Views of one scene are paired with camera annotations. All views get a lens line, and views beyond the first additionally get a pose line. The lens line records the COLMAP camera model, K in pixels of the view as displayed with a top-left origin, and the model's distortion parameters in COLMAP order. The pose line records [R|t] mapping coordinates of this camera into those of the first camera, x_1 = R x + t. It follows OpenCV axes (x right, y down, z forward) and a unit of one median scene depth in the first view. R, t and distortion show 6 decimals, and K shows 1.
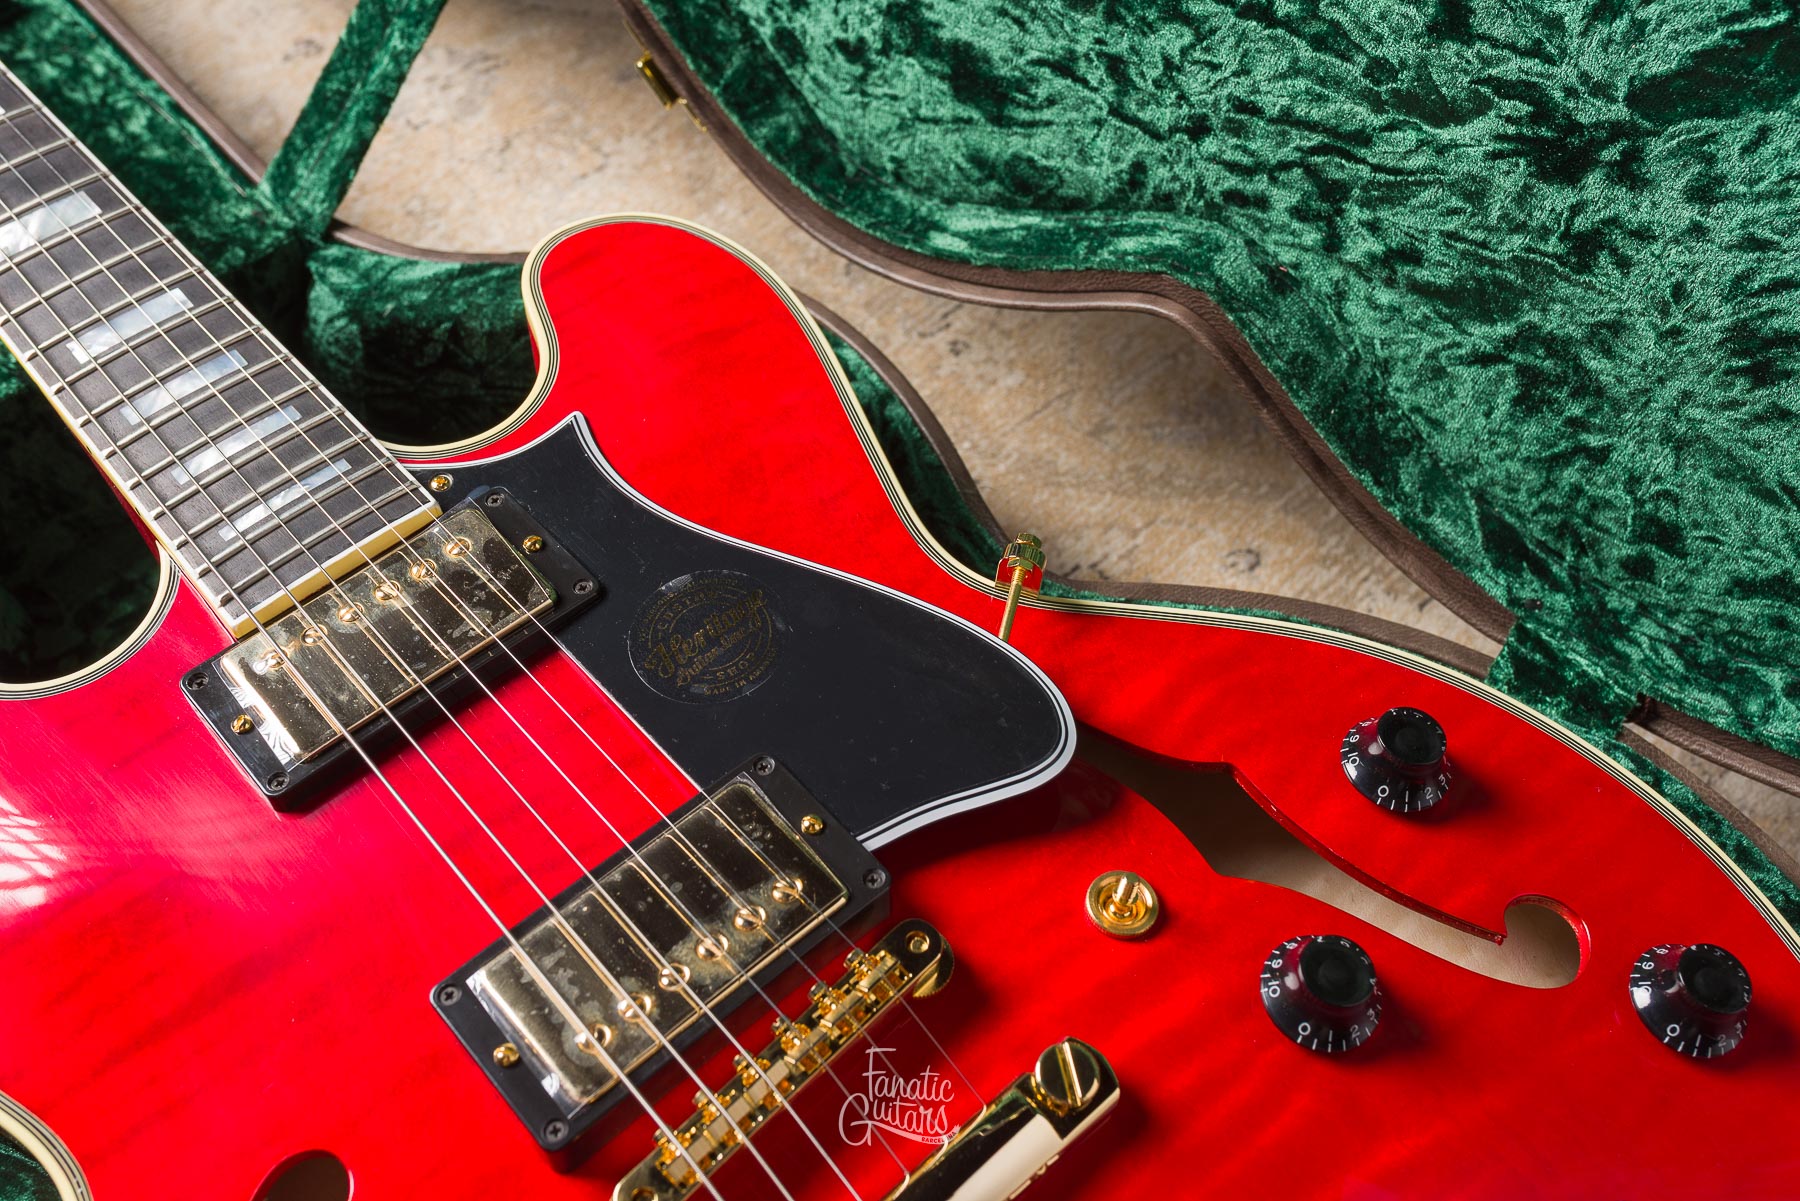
lens RADIAL K [[1764.3, 0, 900.0], [0, 1764.3, 600.5], [0, 0, 1]] dist [0.004474, -0.004877]
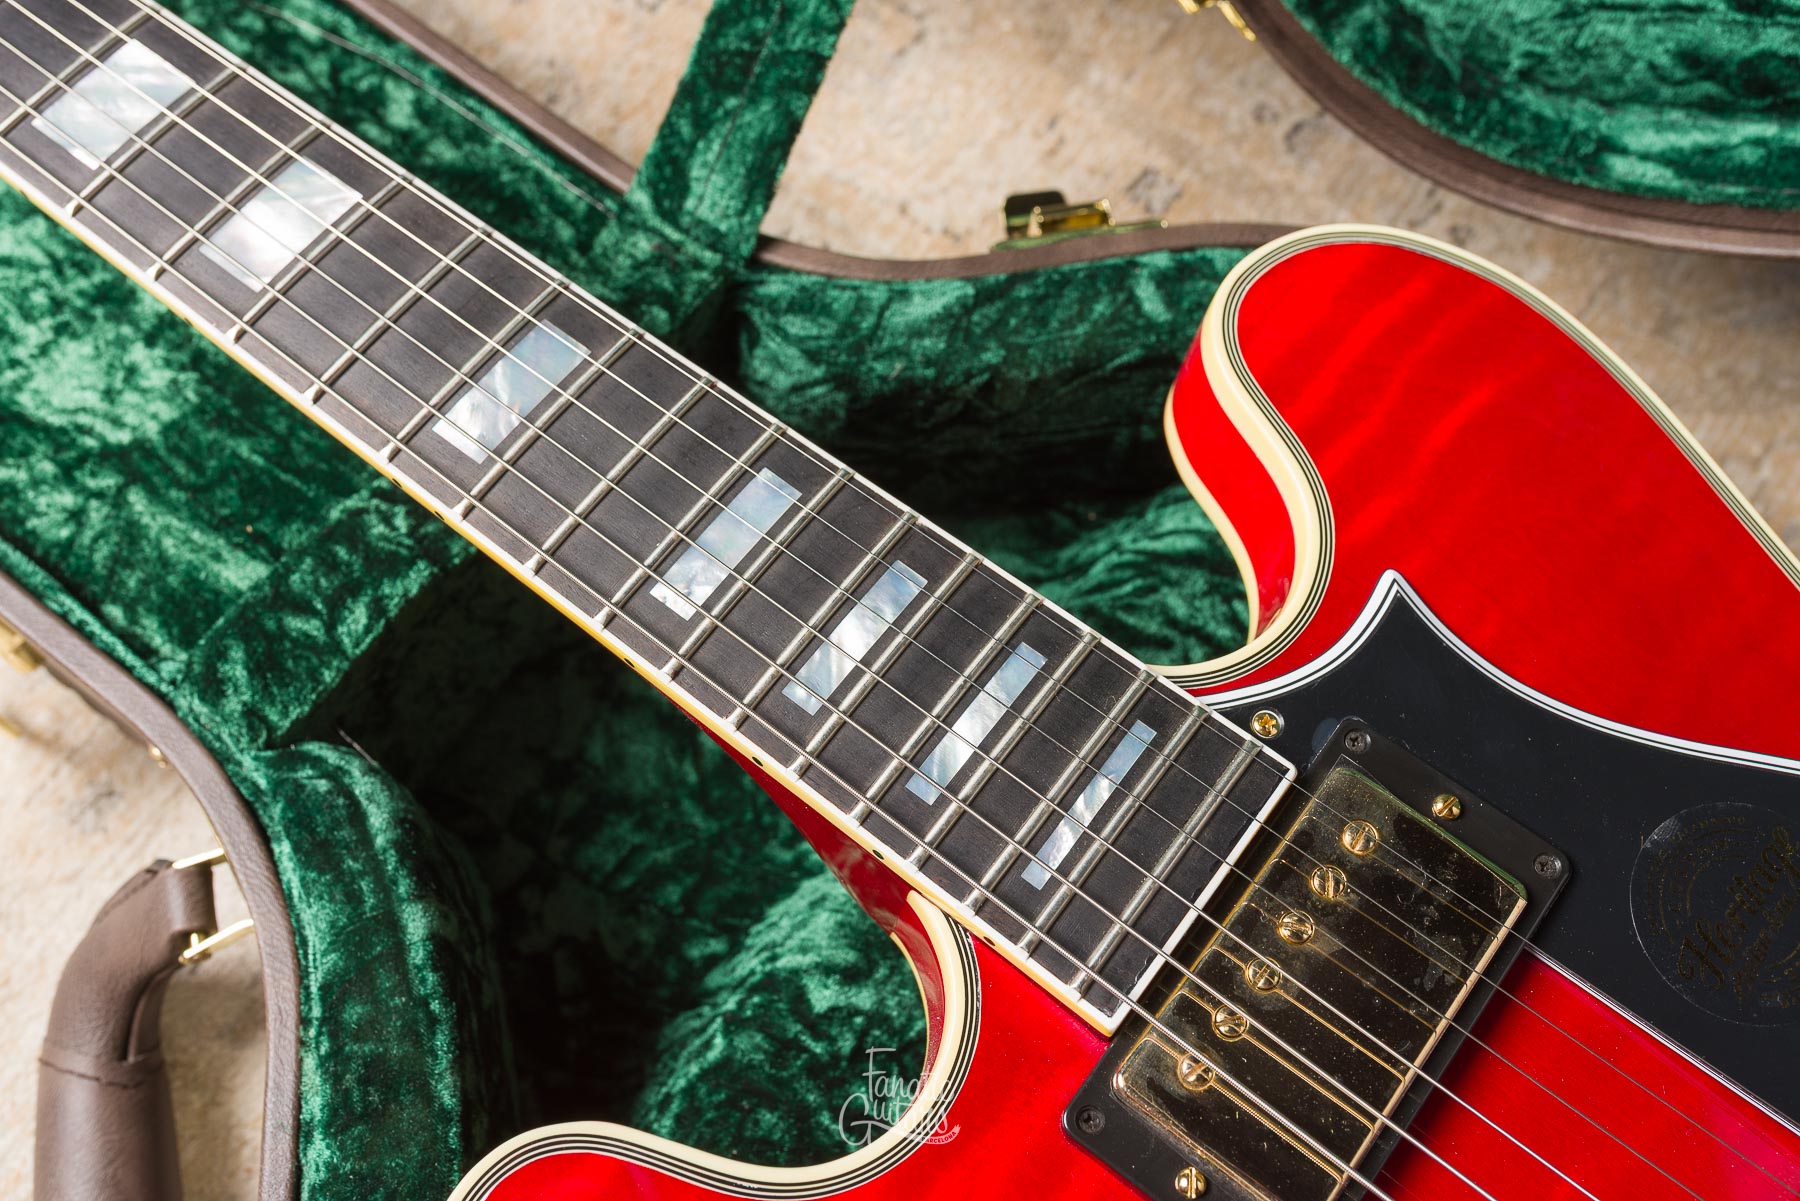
lens RADIAL K [[1800.2, 0, 900.0], [0, 1800.2, 600.5], [0, 0, 1]] dist [0.005662, -0.020243]
pose [[0.982609, -0.162945, 0.089046, -0.426743], [0.140638, 0.966188, 0.216107, -0.268992], [-0.121249, -0.199826, 0.972301, 0.305451]]
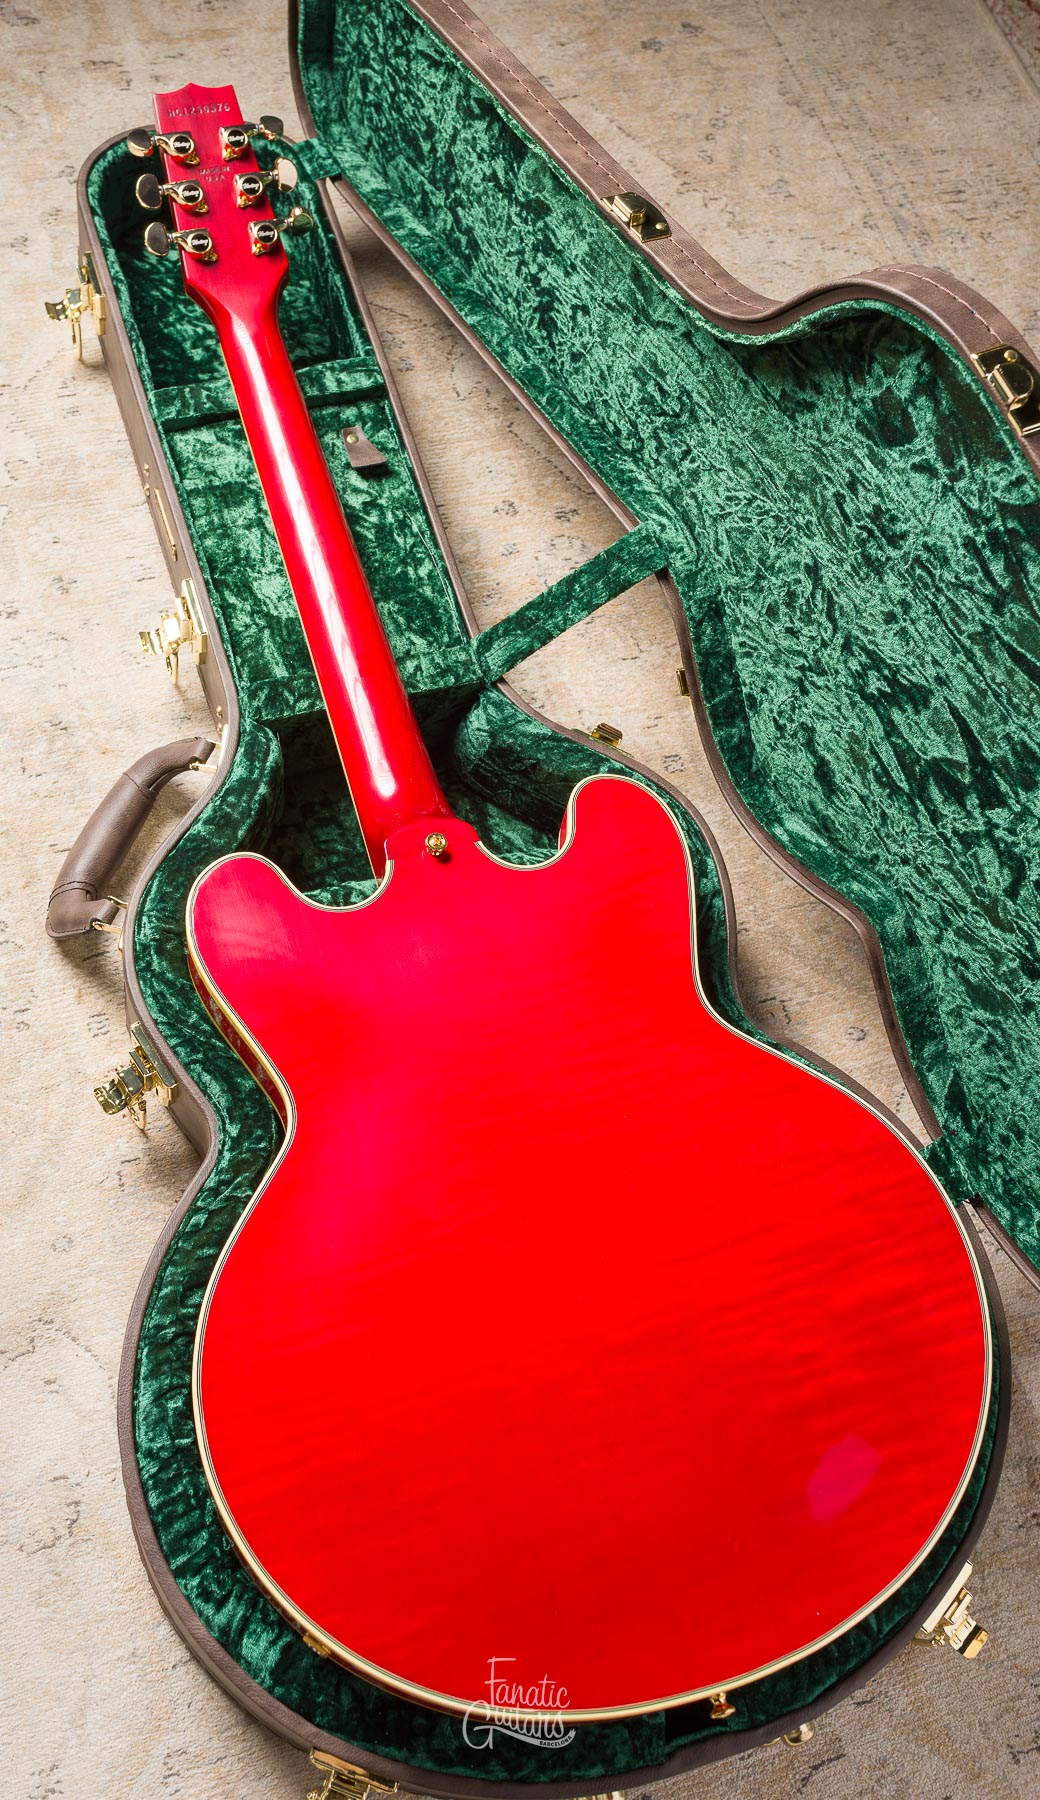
lens RADIAL K [[1765.5, 0, 451.7], [0, 1765.5, 880.4], [0, 0, 1]] dist [-0.007828, 0.011189]
pose [[0.897232, 0.430096, -0.099957, -0.094083], [-0.417450, 0.900002, 0.125432, -0.284781], [0.143909, -0.070814, 0.987054, -1.140771]]
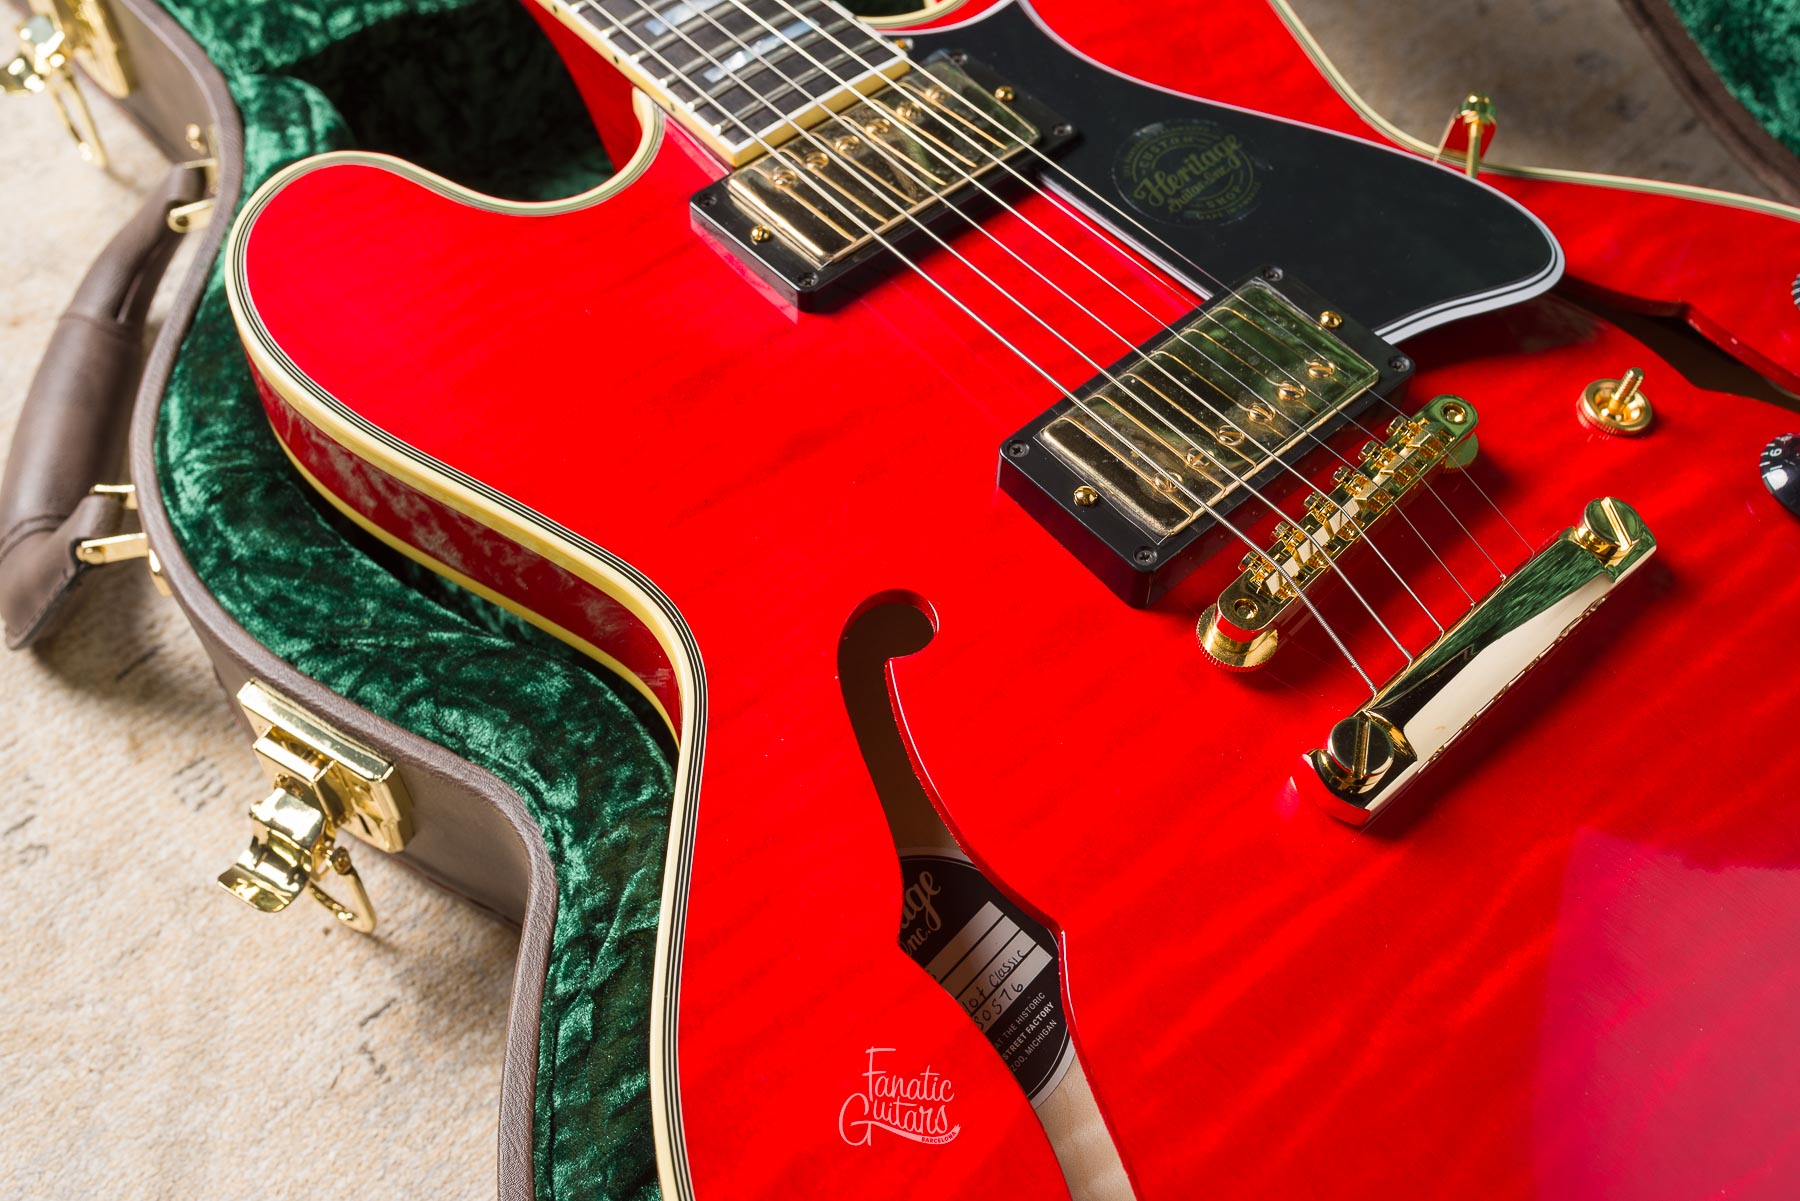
lens RADIAL K [[1781.5, 0, 900.0], [0, 1781.5, 600.5], [0, 0, 1]] dist [-0.002020, 0.006776]
pose [[0.999689, 0.011807, 0.021976, -0.259505], [-0.012255, 0.999718, 0.020363, 0.218524], [-0.021729, -0.020626, 0.999551, -0.041354]]
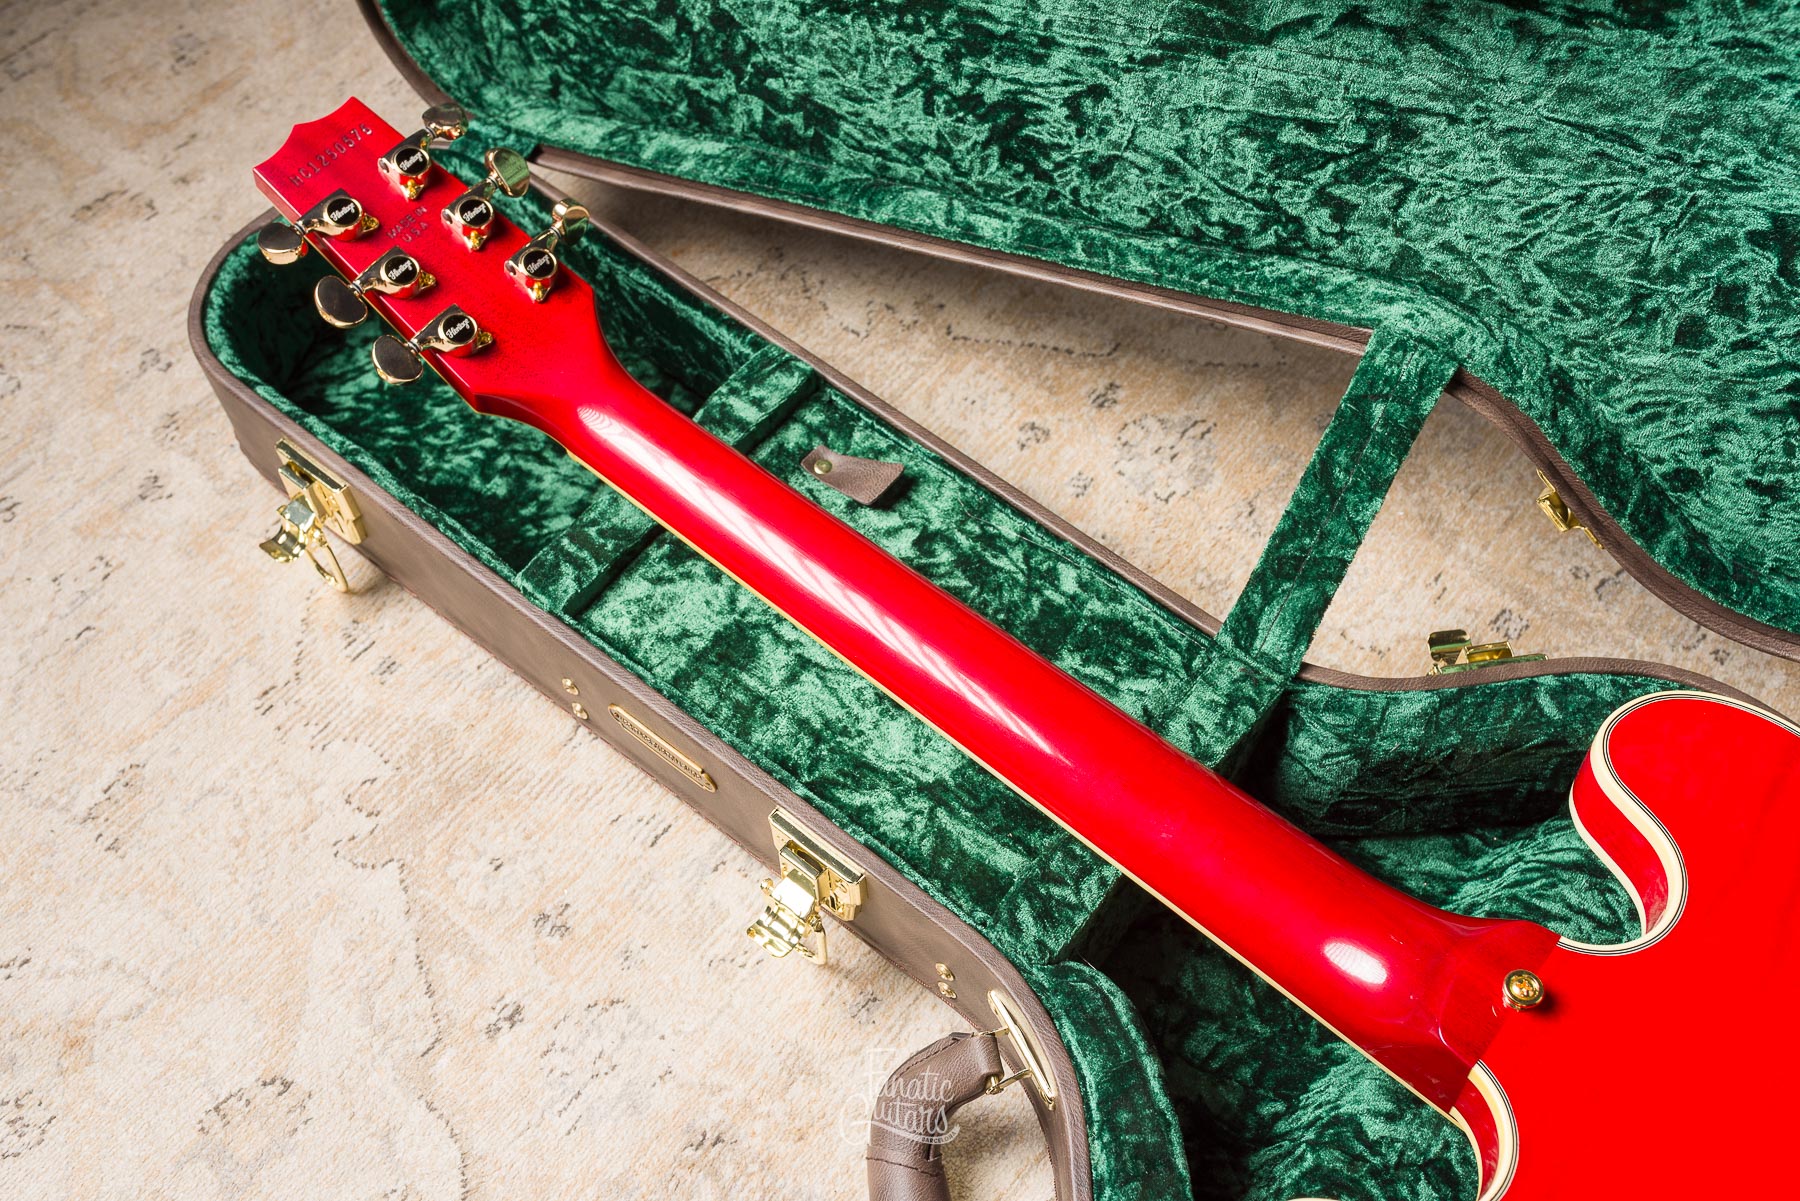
lens RADIAL K [[1740.7, 0, 896.5], [0, 1740.7, 602.4], [0, 0, 1]] dist [-0.002764, 0.001023]
pose [[0.990561, -0.133732, 0.030089, -0.747663], [0.132920, 0.990744, 0.027523, -0.391859], [-0.033491, -0.023264, 0.999168, -0.190529]]
